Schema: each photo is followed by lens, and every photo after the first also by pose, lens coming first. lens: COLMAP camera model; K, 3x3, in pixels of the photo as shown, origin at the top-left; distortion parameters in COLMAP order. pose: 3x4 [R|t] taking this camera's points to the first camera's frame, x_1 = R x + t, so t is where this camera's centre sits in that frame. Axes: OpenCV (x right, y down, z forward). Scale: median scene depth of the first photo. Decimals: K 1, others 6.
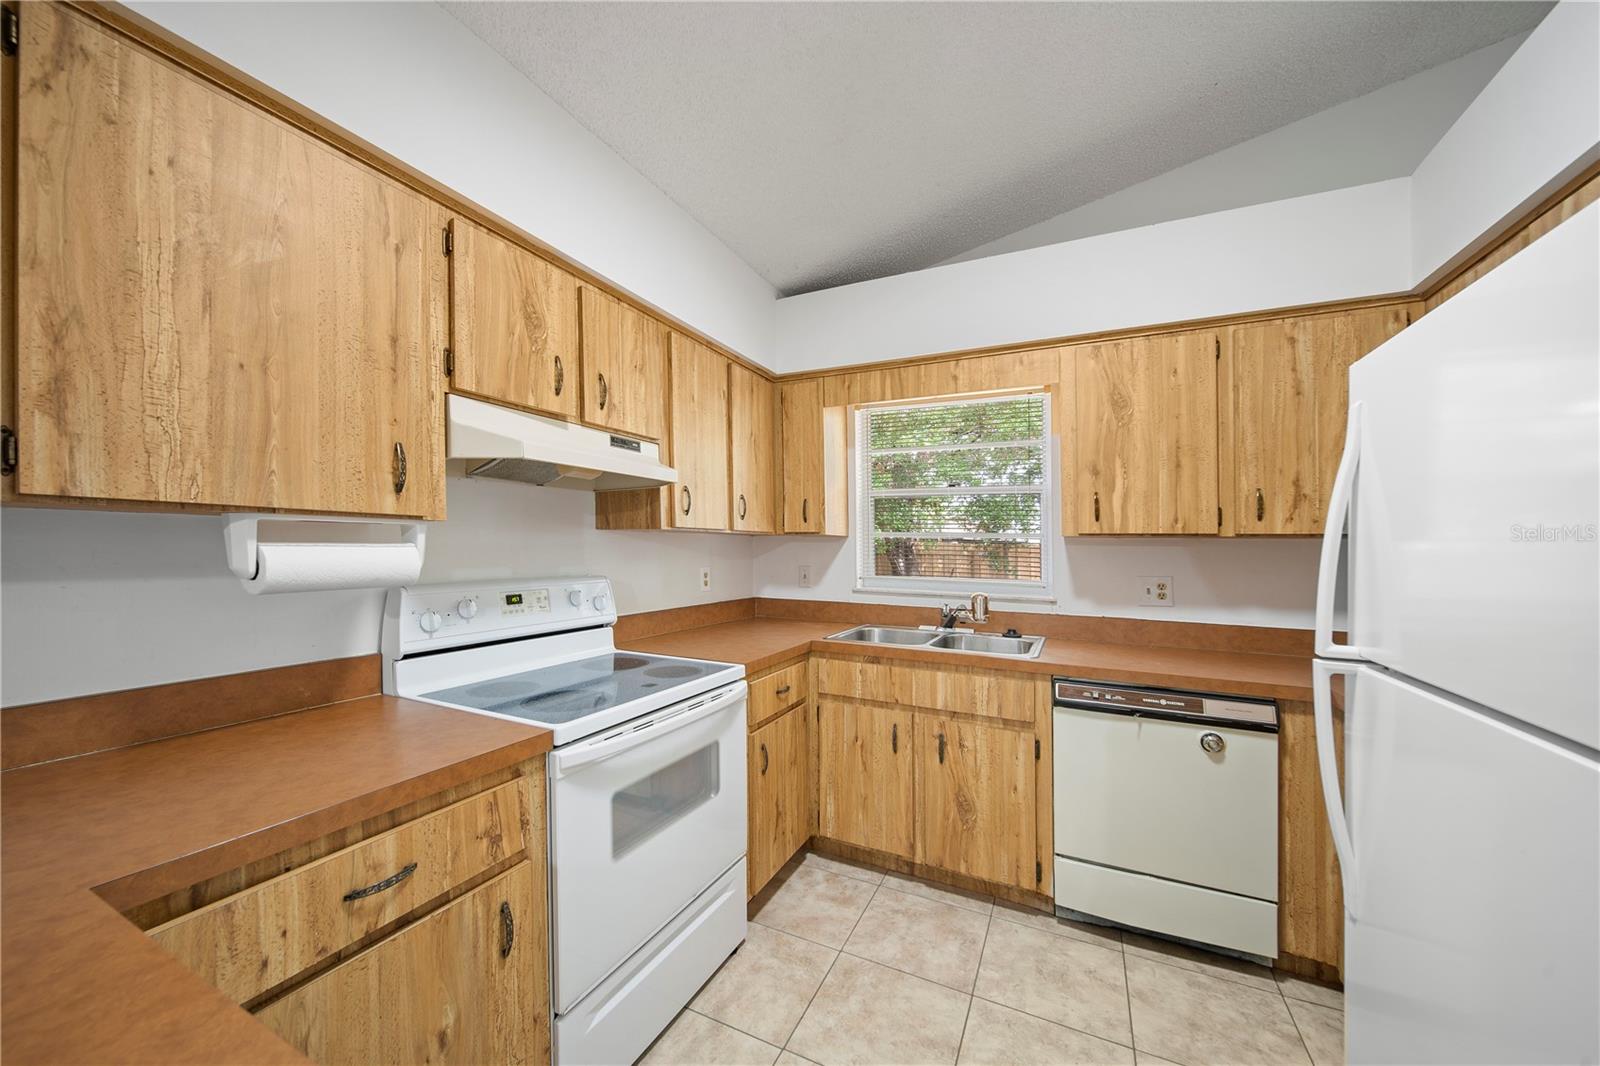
lens RADIAL K [[588.8, 0, 802.8], [0, 588.8, 558.1], [0, 0, 1]] dist [-0.000241, -0.000057]
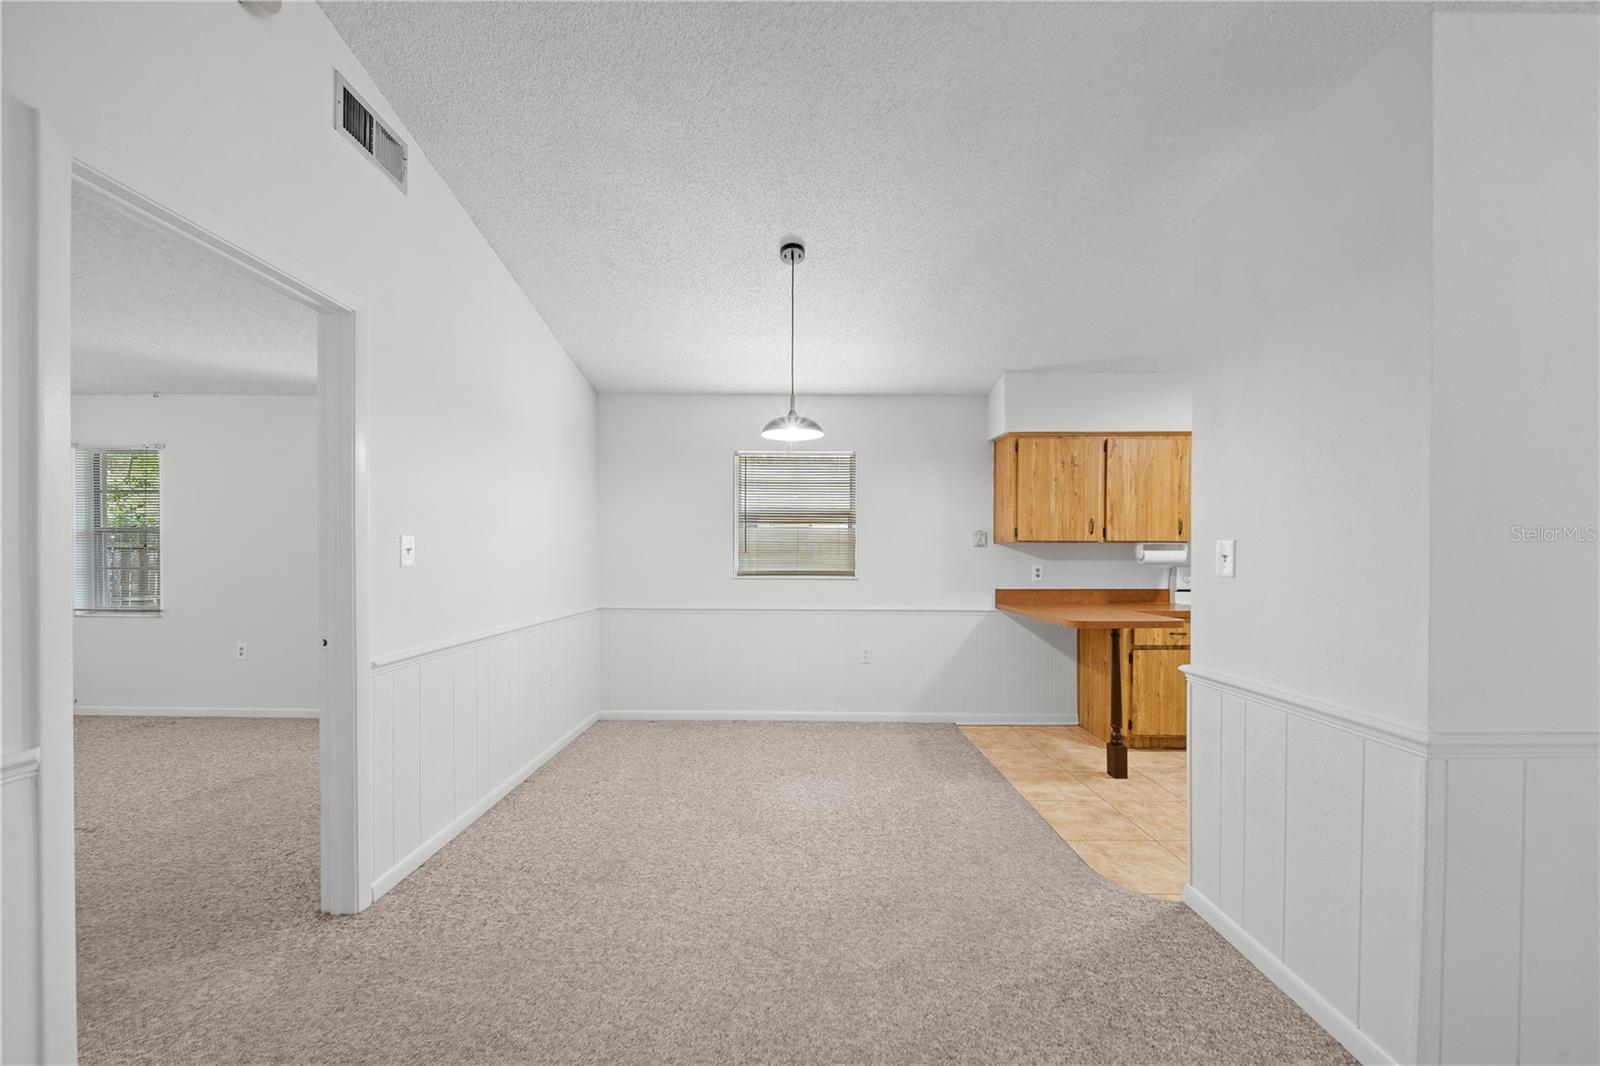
lens RADIAL K [[578.9, 0, 788.2], [0, 578.9, 559.0], [0, 0, 1]] dist [0.001164, 0.000071]
pose [[0.418877, 0.012952, -0.907951, 1.305672], [-0.018553, 0.999812, 0.005703, 0.043417], [0.907854, 0.014457, 0.419038, -2.293362]]
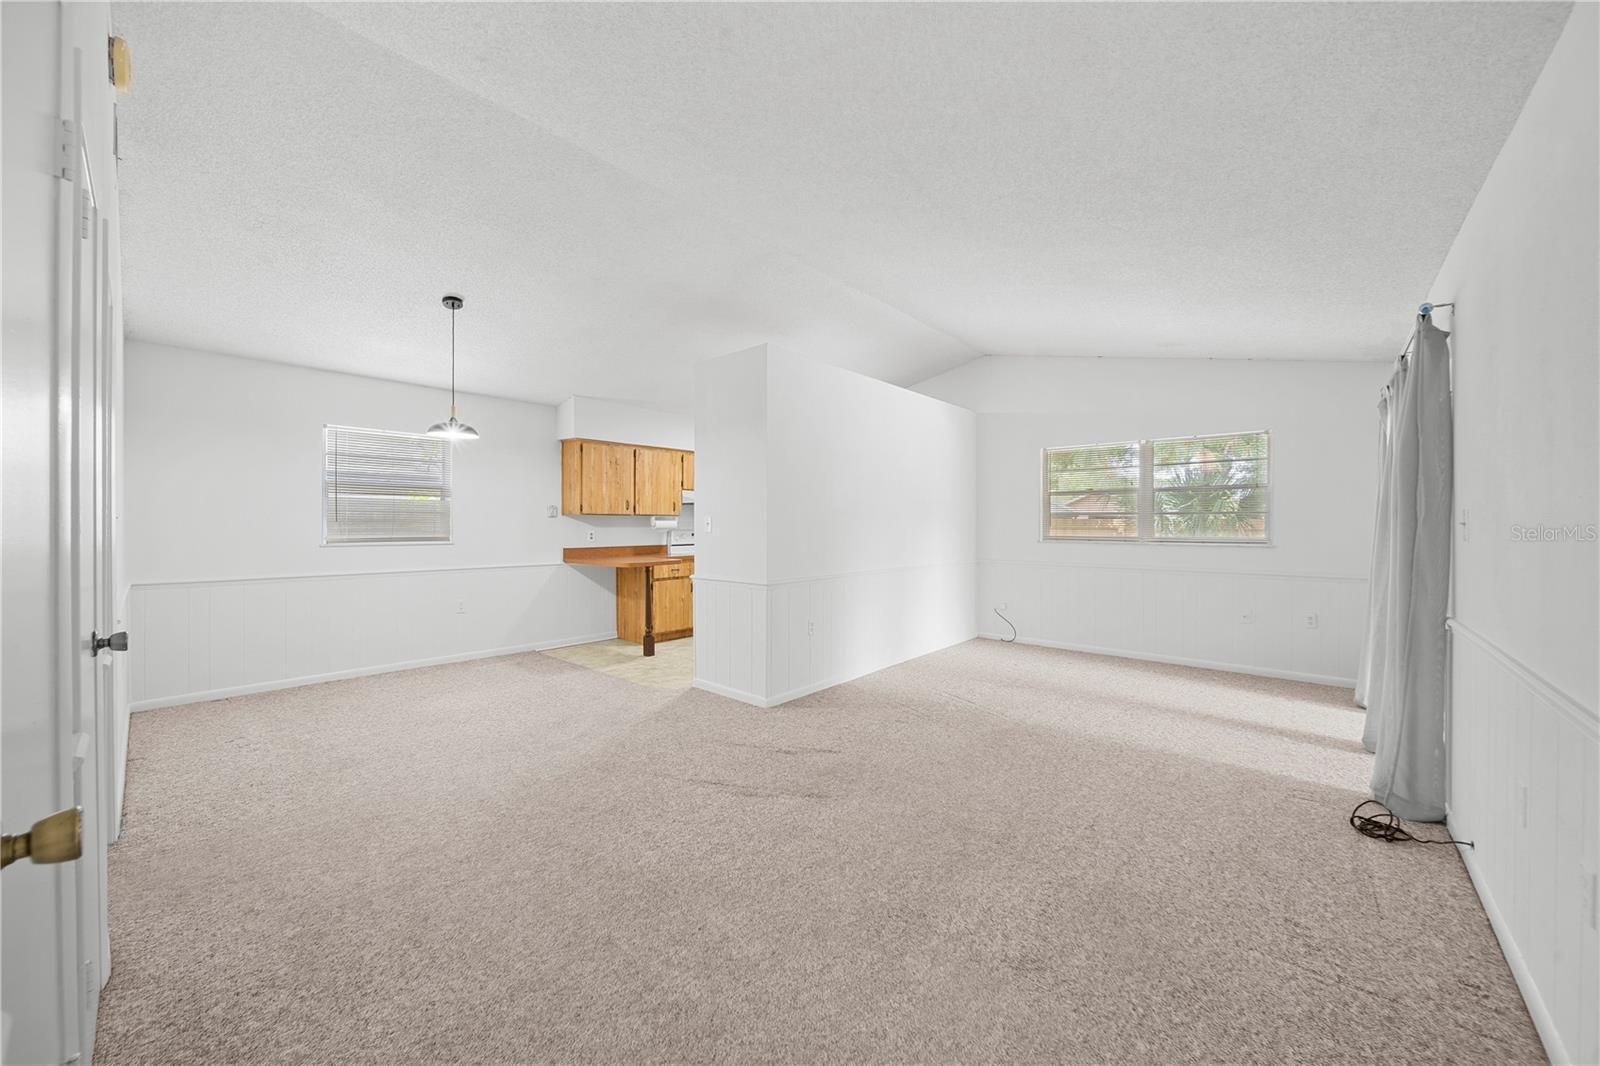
lens RADIAL K [[585.0, 0, 794.2], [0, 585.0, 526.3], [0, 0, 1]] dist [-0.000215, -0.000036]
pose [[0.957852, 0.007184, -0.287173, 1.888966], [-0.010251, 0.999905, -0.009179, 0.063790], [0.287079, 0.011736, 0.957835, -3.787087]]
